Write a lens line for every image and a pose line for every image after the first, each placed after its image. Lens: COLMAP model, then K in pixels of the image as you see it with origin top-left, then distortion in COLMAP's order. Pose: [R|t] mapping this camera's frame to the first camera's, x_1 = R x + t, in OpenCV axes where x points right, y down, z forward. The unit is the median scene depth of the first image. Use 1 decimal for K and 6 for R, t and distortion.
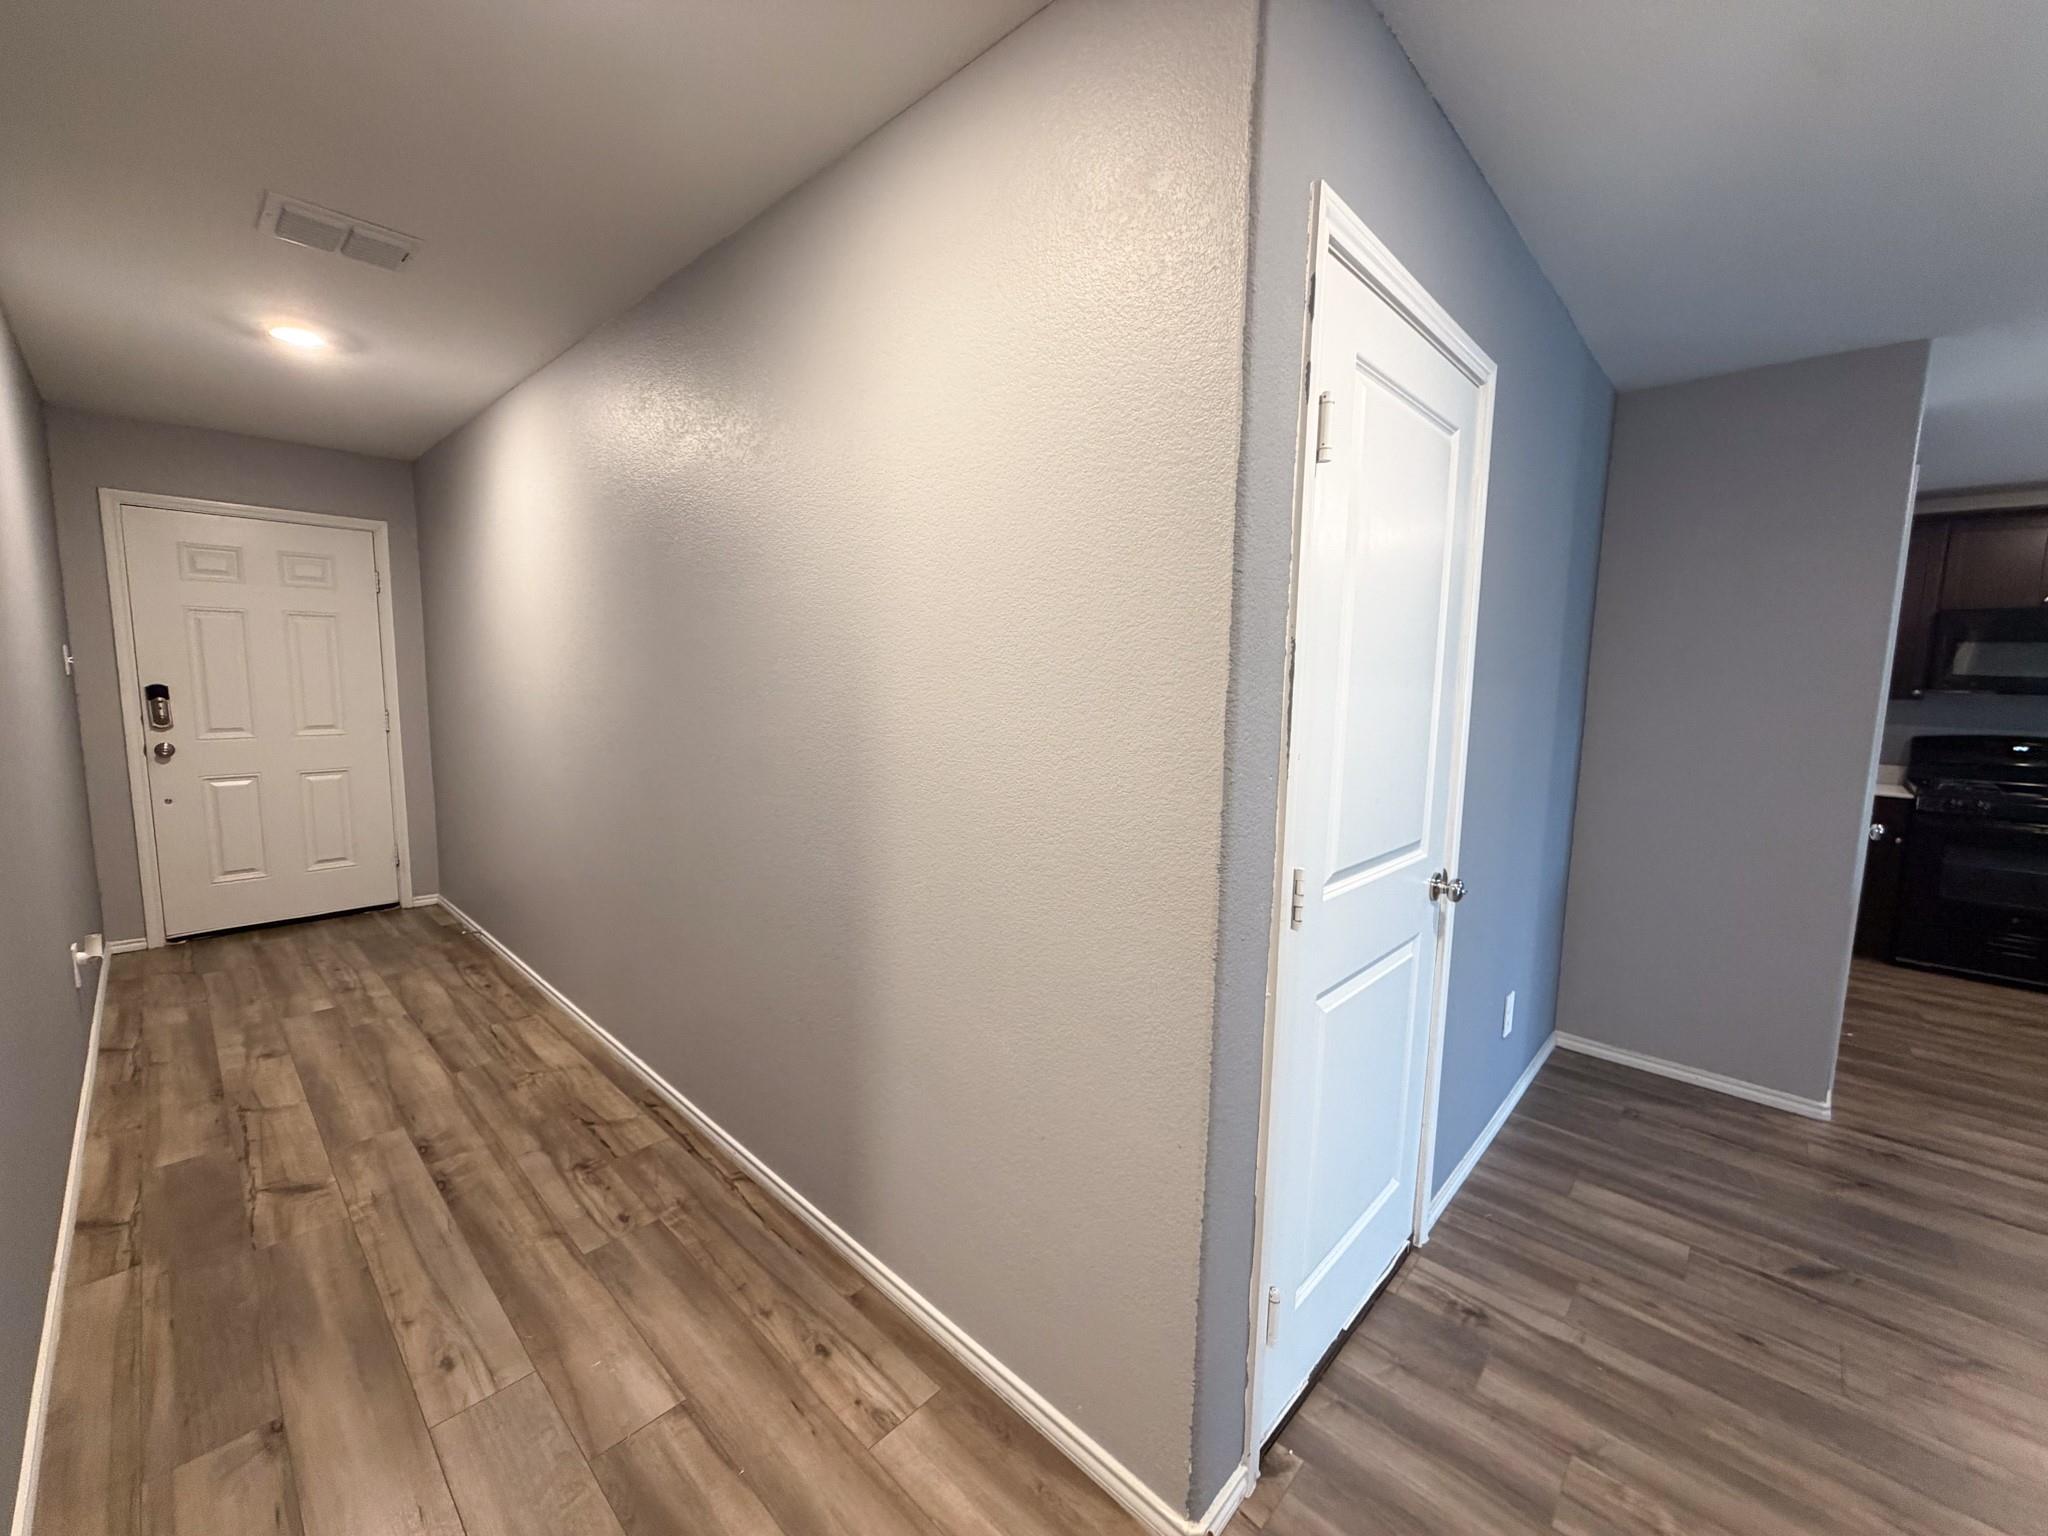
lens RADIAL K [[816.7, 0, 1014.9], [0, 816.7, 766.4], [0, 0, 1]] dist [-0.009526, 0.004939]
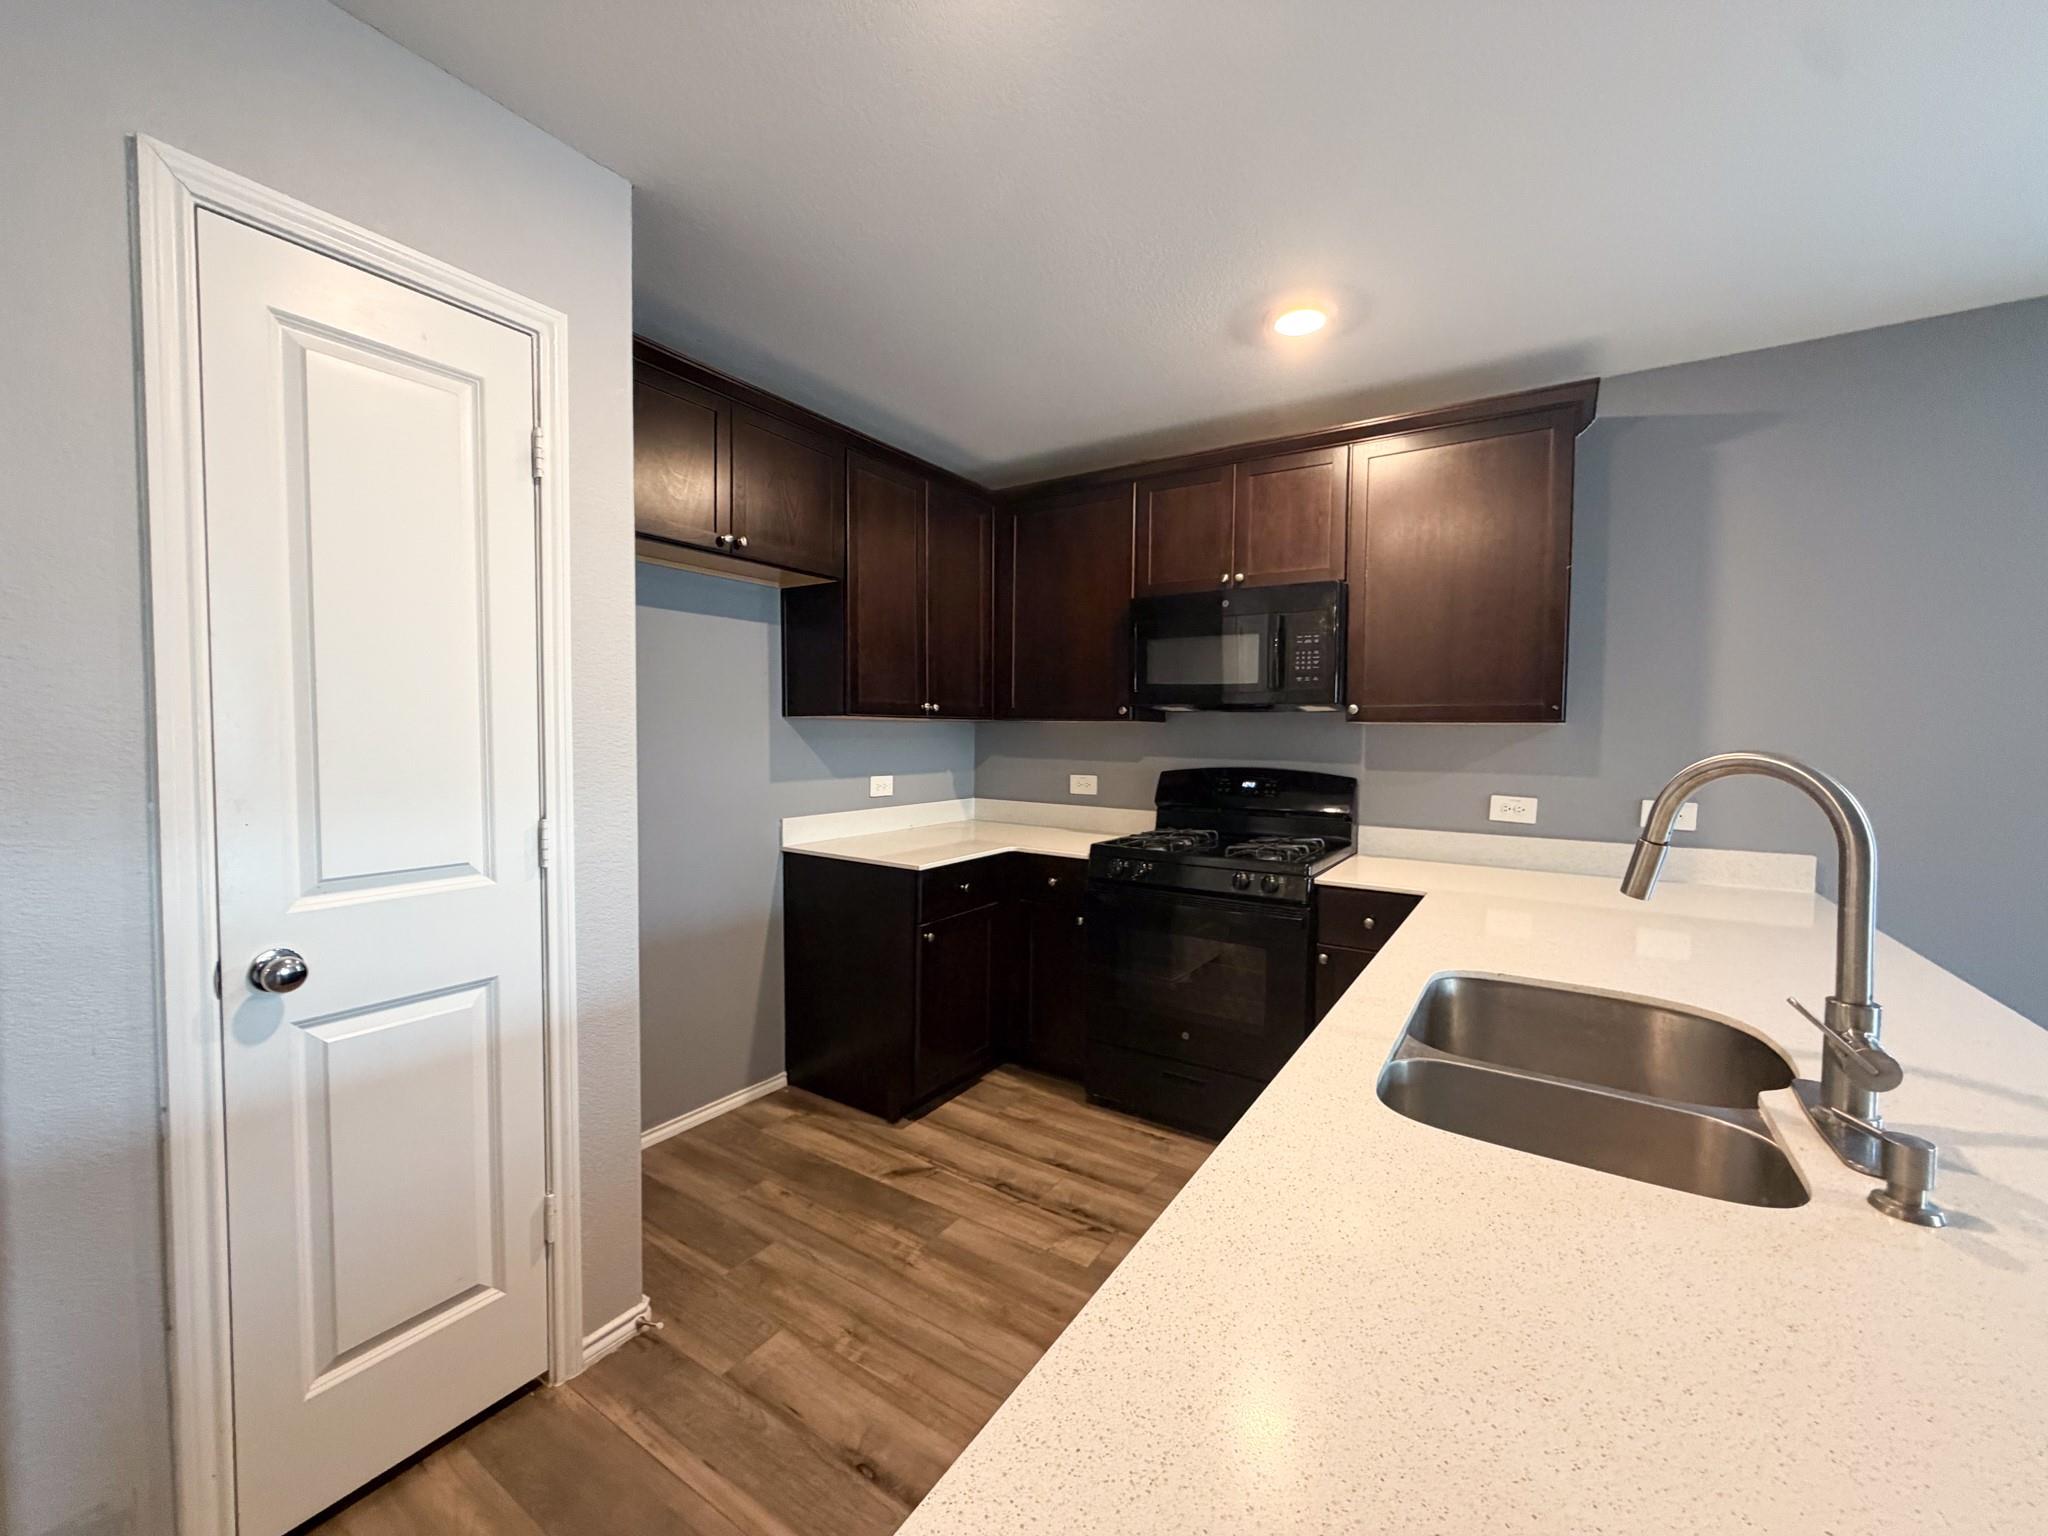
lens RADIAL K [[816.7, 0, 1014.9], [0, 816.7, 766.4], [0, 0, 1]] dist [-0.009526, 0.004939]
pose [[0.984063, -0.017205, 0.176988, 1.225555], [0.030555, 0.996865, -0.072979, 0.012895], [-0.175178, 0.077224, 0.981504, 0.431142]]
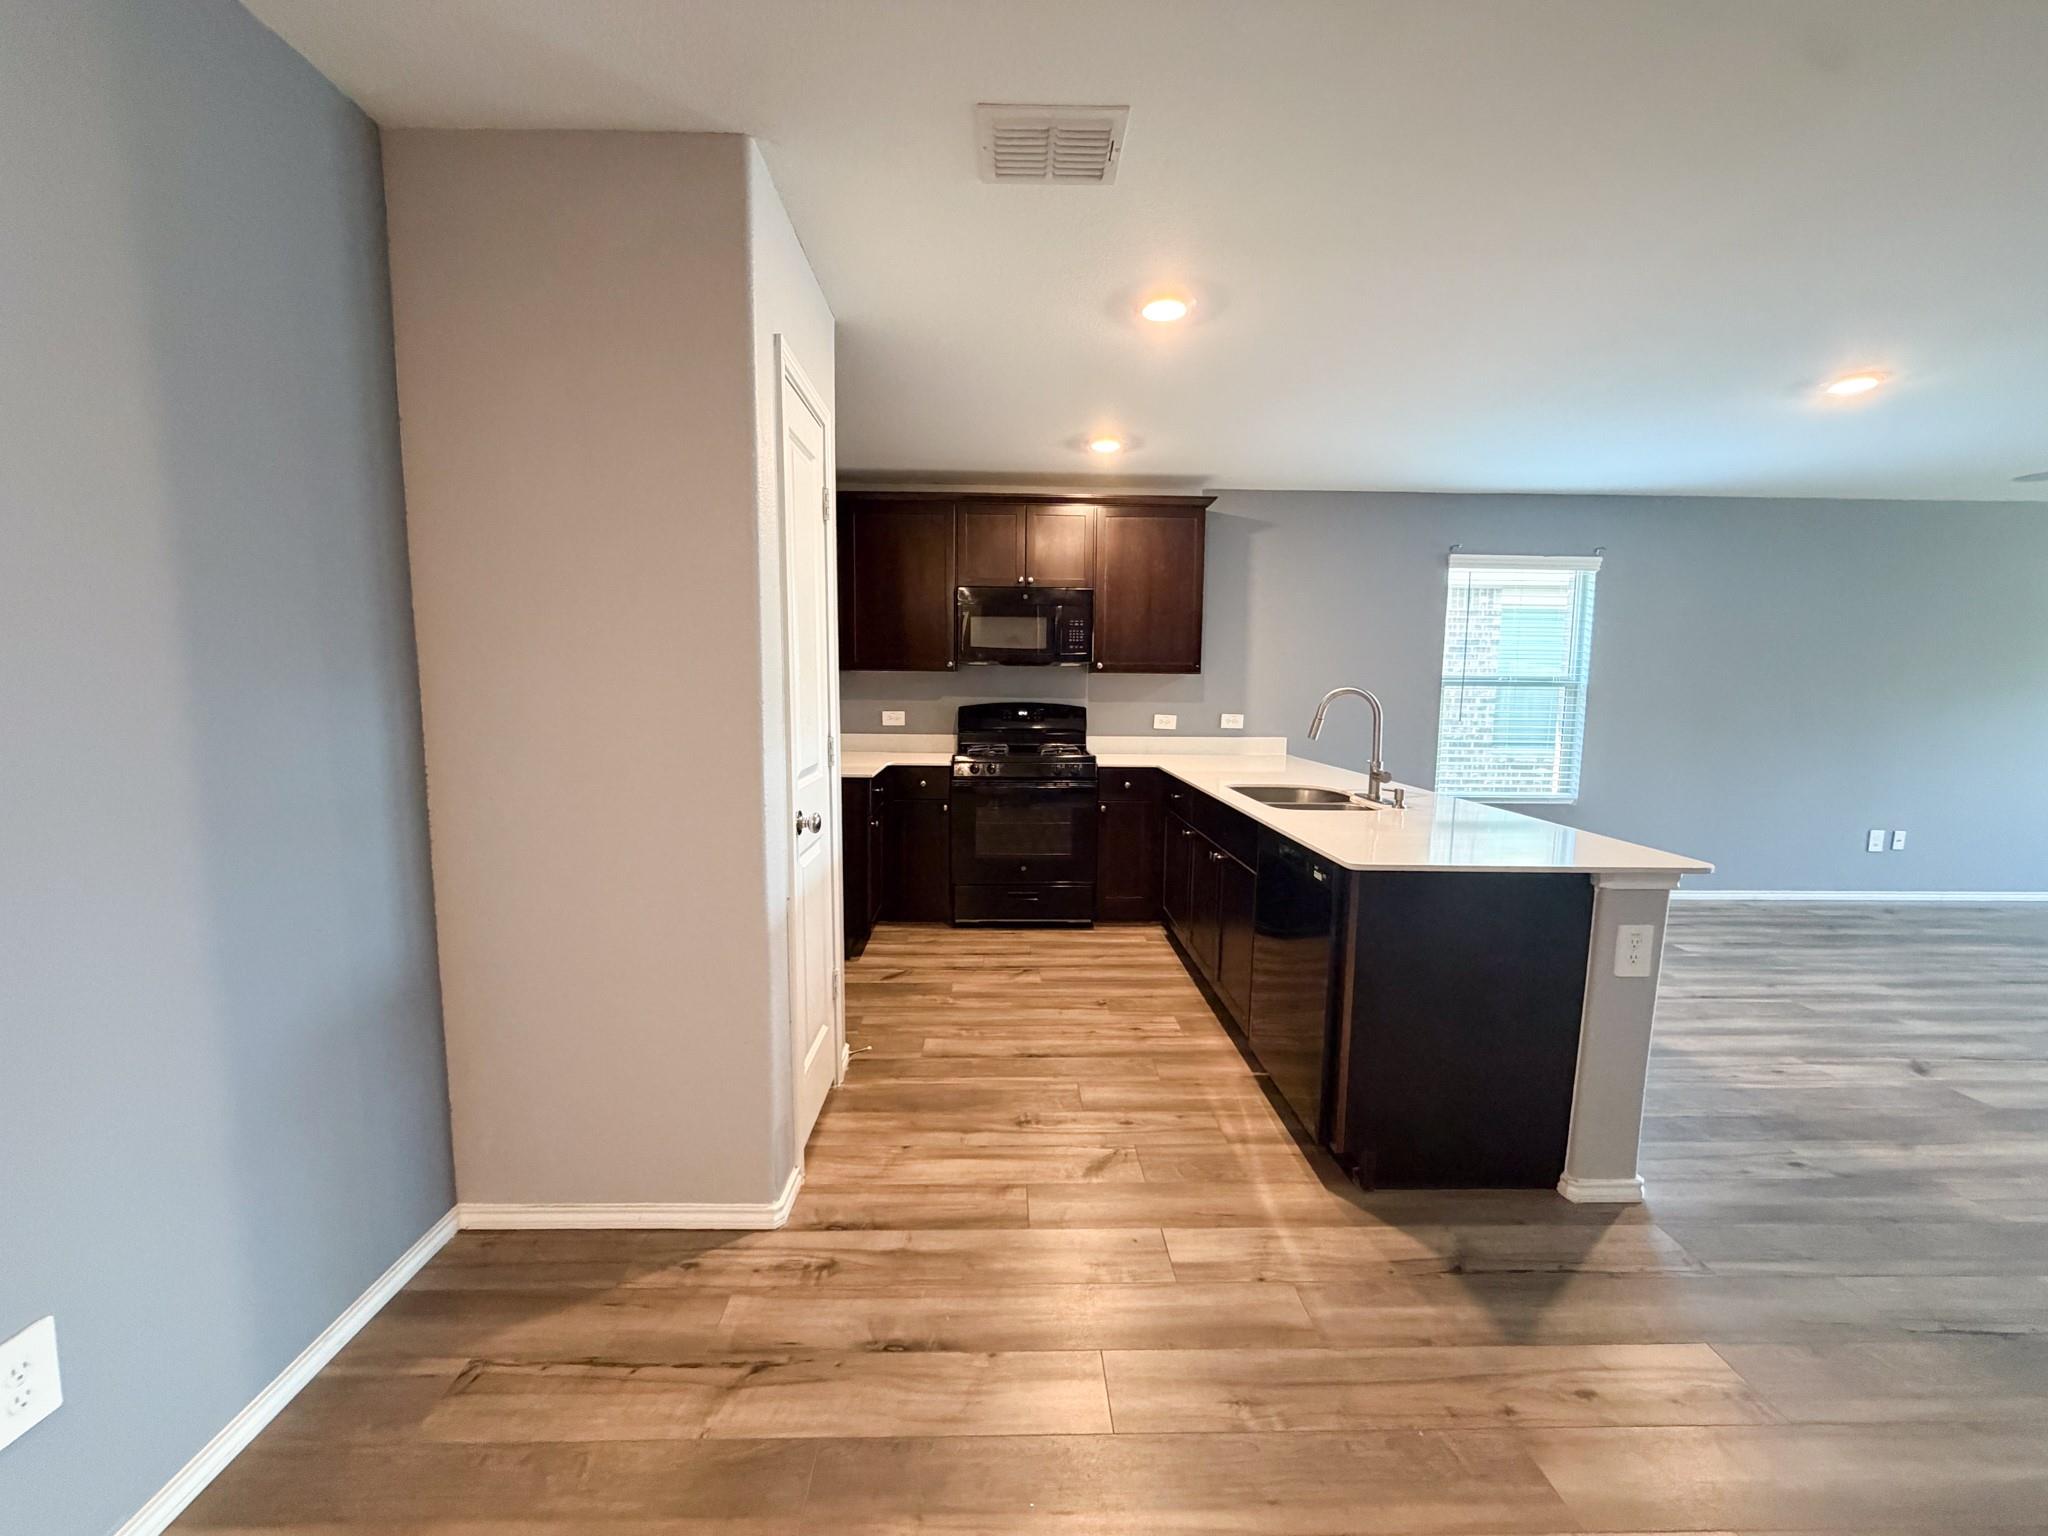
lens RADIAL K [[822.9, 0, 1017.0], [0, 822.9, 761.6], [0, 0, 1]] dist [0.000297, 0.000045]
pose [[0.706434, -0.083288, 0.702861, 0.576898], [0.091563, 0.995462, 0.025933, 0.020498], [-0.701831, 0.046036, 0.710854, 0.269596]]
